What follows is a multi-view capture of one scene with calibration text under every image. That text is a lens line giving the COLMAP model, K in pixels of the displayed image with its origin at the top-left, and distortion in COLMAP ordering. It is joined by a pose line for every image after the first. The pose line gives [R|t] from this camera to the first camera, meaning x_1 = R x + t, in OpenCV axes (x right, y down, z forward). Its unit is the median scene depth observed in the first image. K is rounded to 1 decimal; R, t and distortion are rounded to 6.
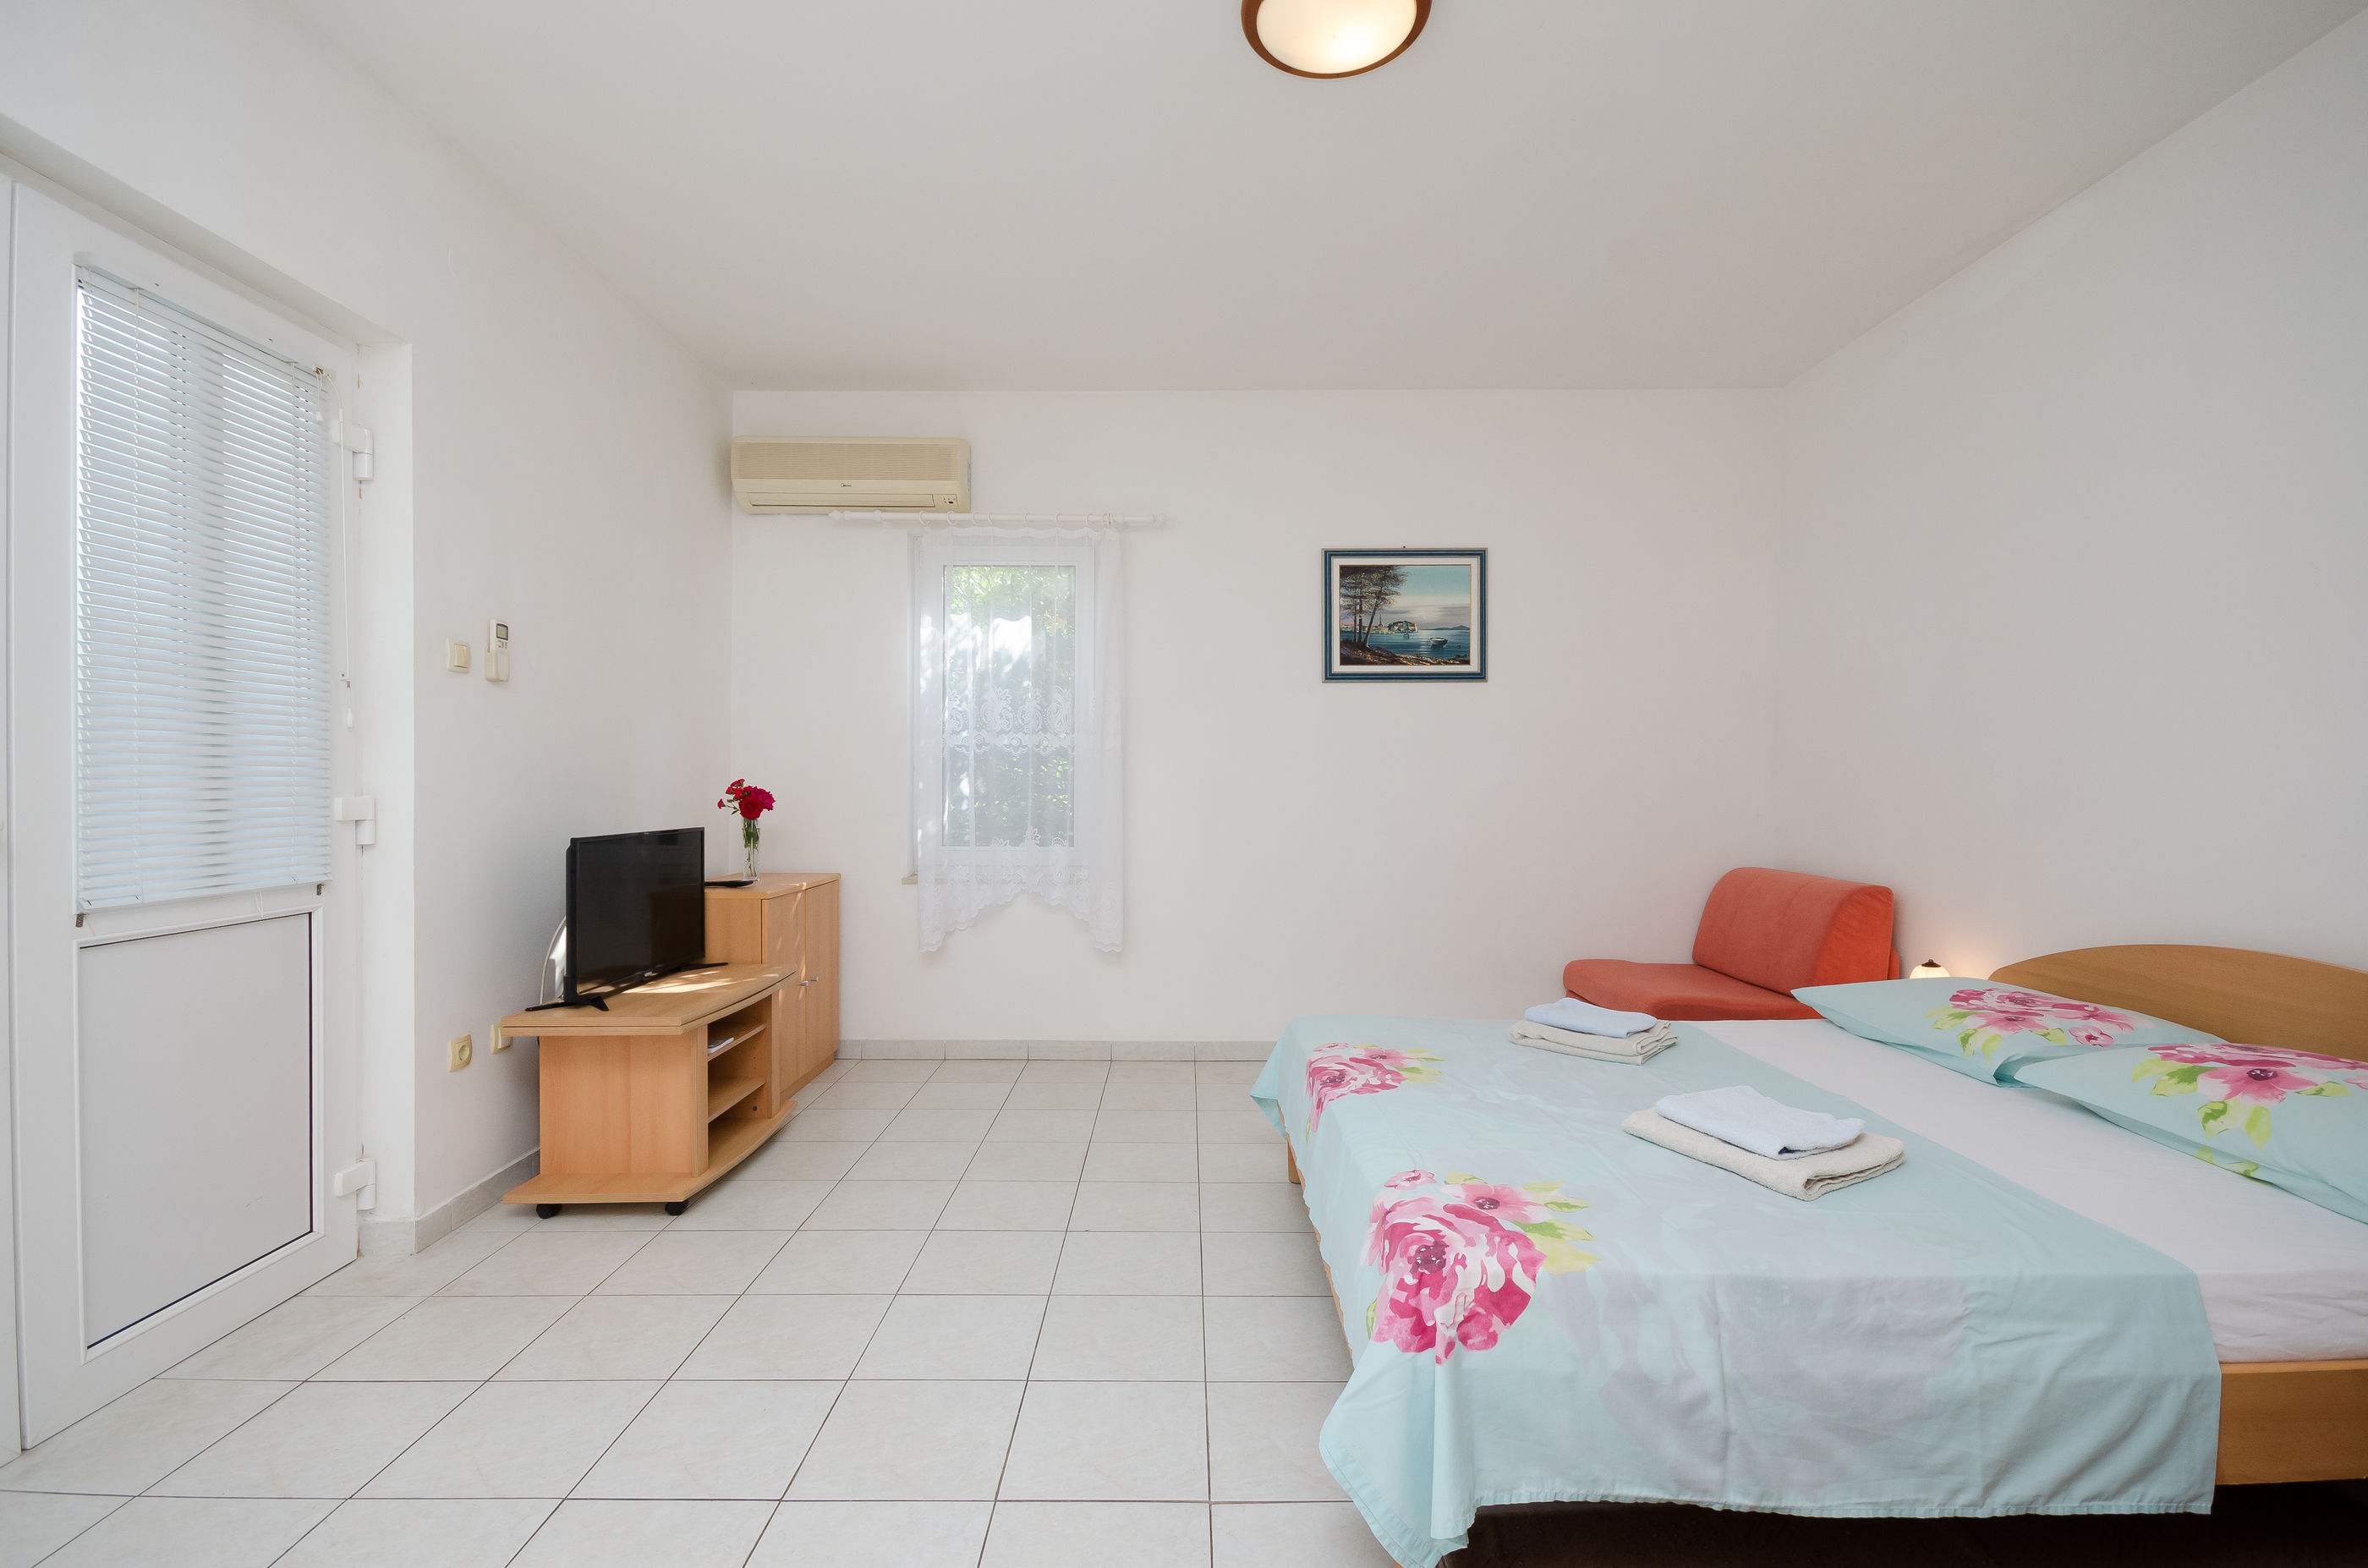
lens RADIAL K [[1092.6, 0, 1184.0], [0, 1092.6, 784.0], [0, 0, 1]] dist [0.013688, -0.010465]
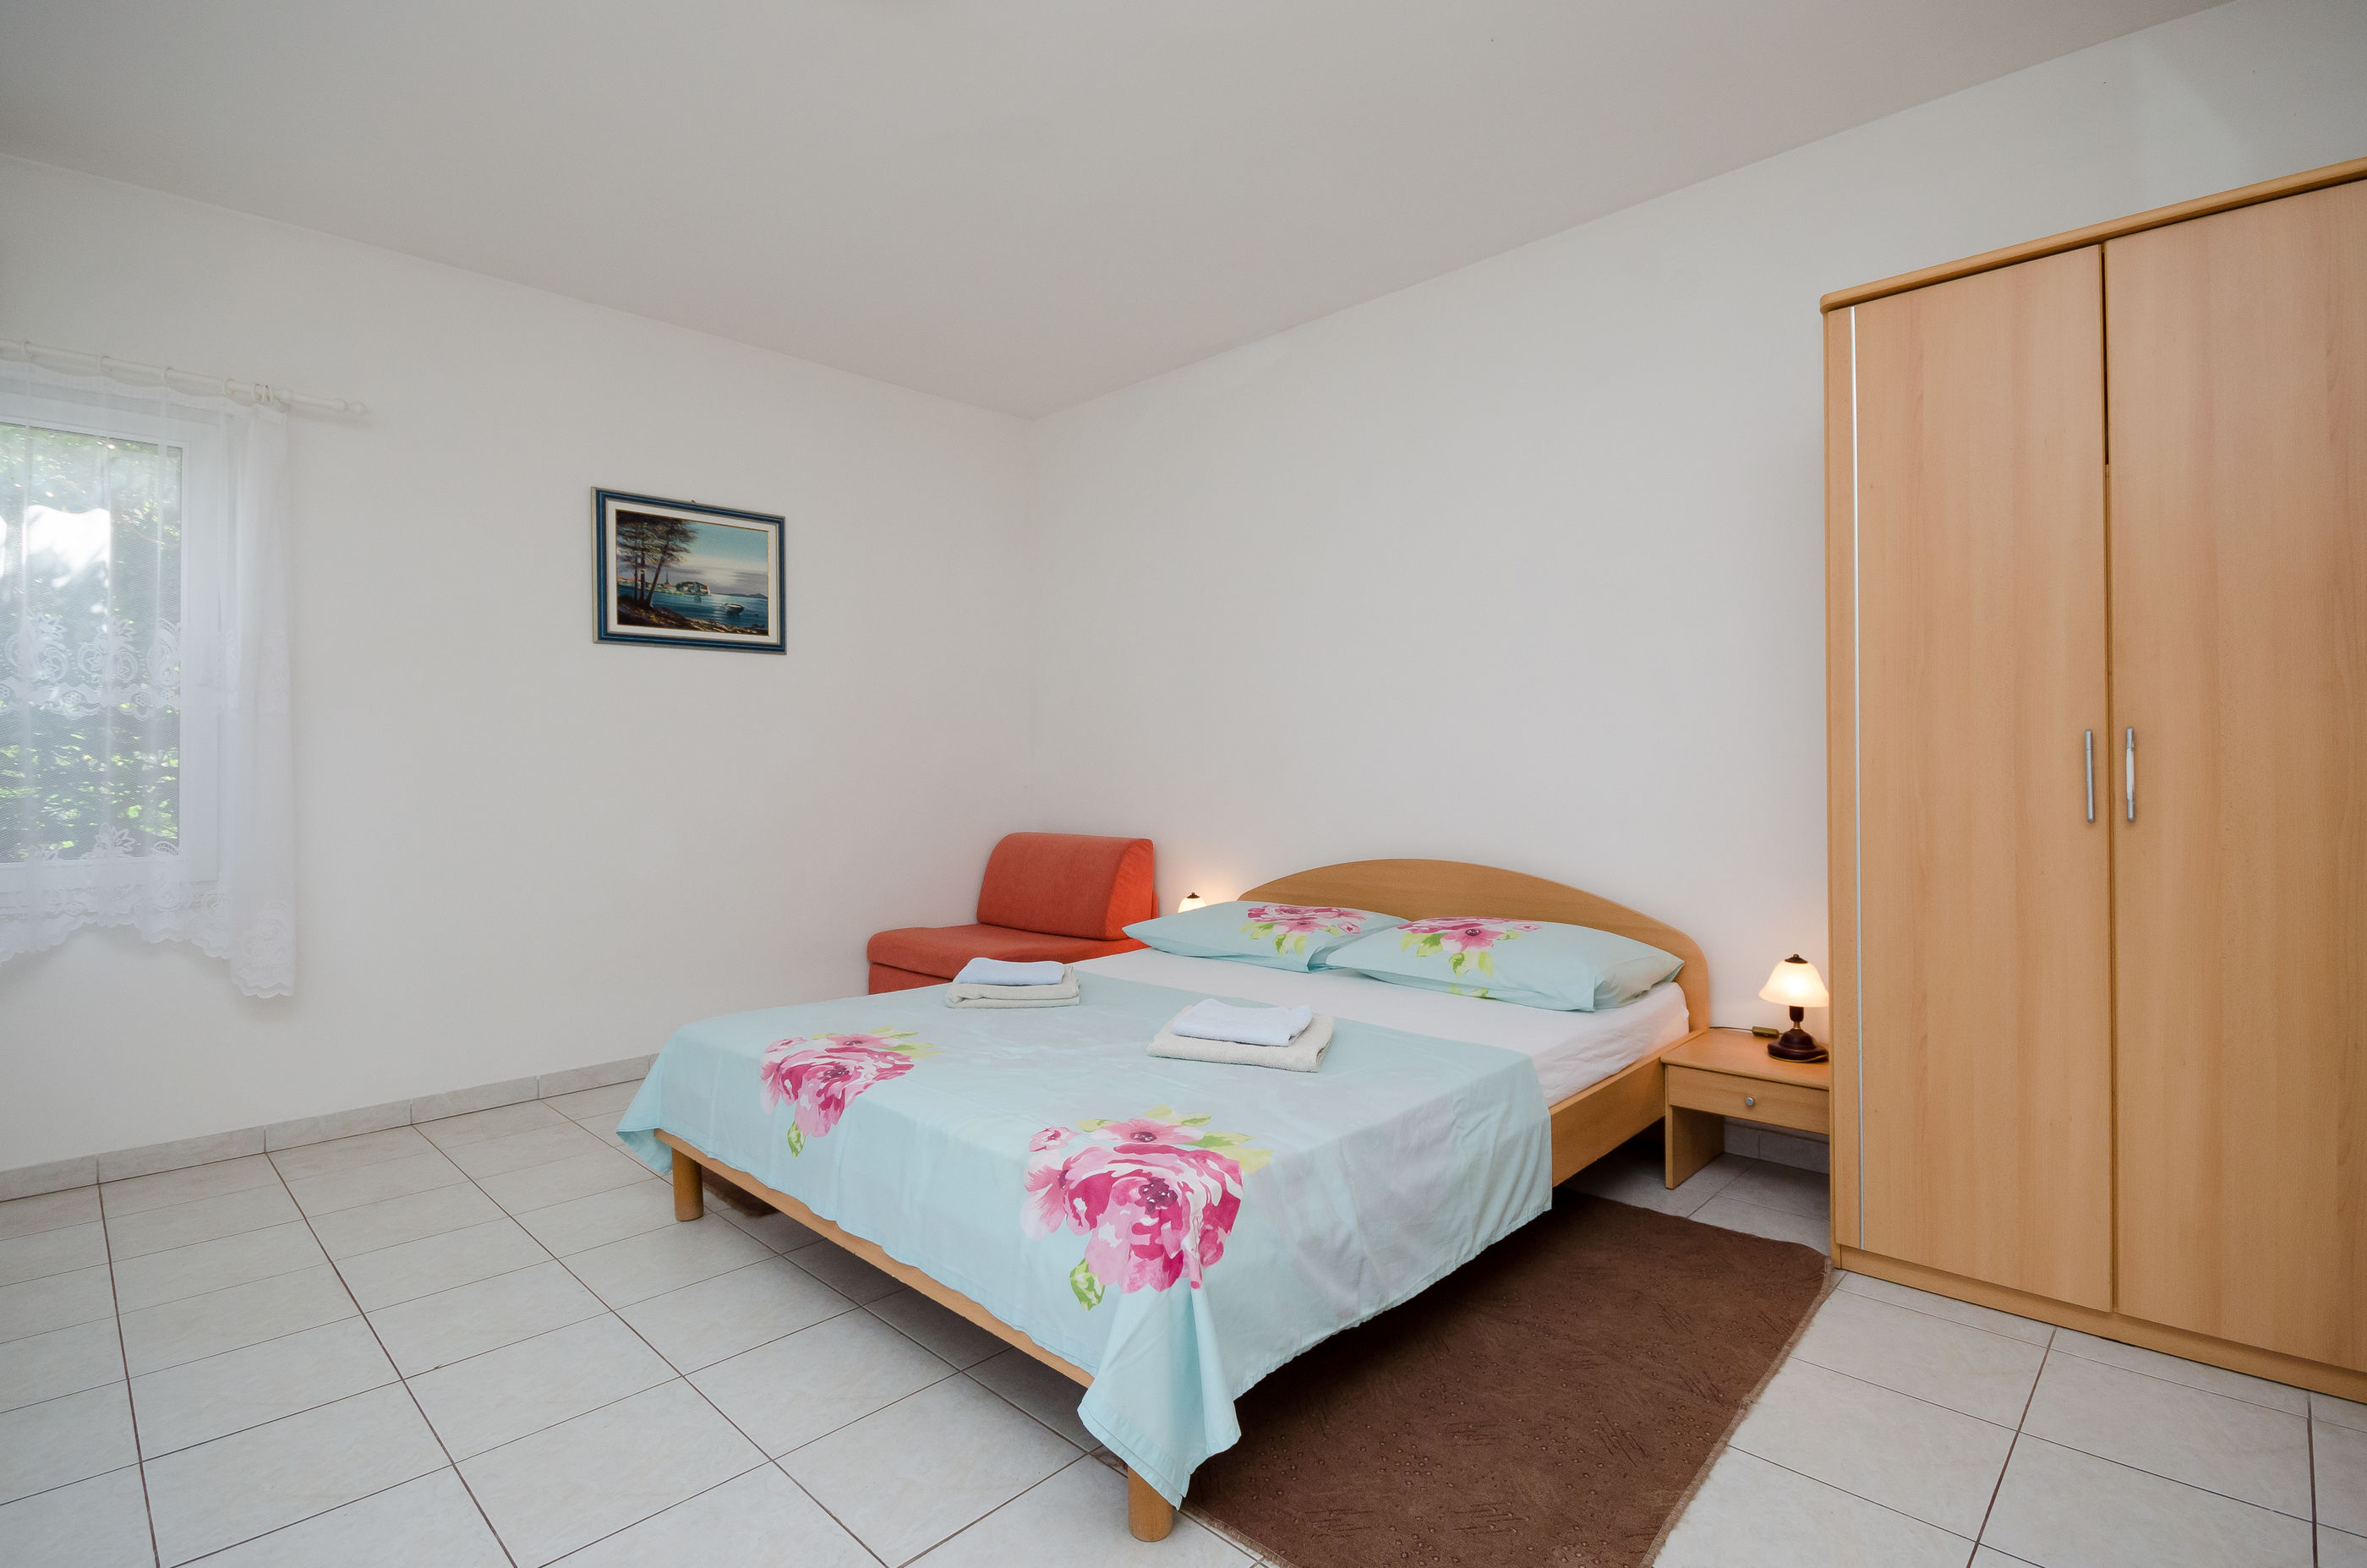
lens RADIAL K [[1089.2, 0, 1147.6], [0, 1089.2, 740.6], [0, 0, 1]] dist [-0.010115, 0.000024]
pose [[0.693543, 0.013834, 0.720282, -0.351492], [0.010164, 0.999528, -0.028984, 0.024637], [-0.720344, 0.027423, 0.693075, 0.194334]]
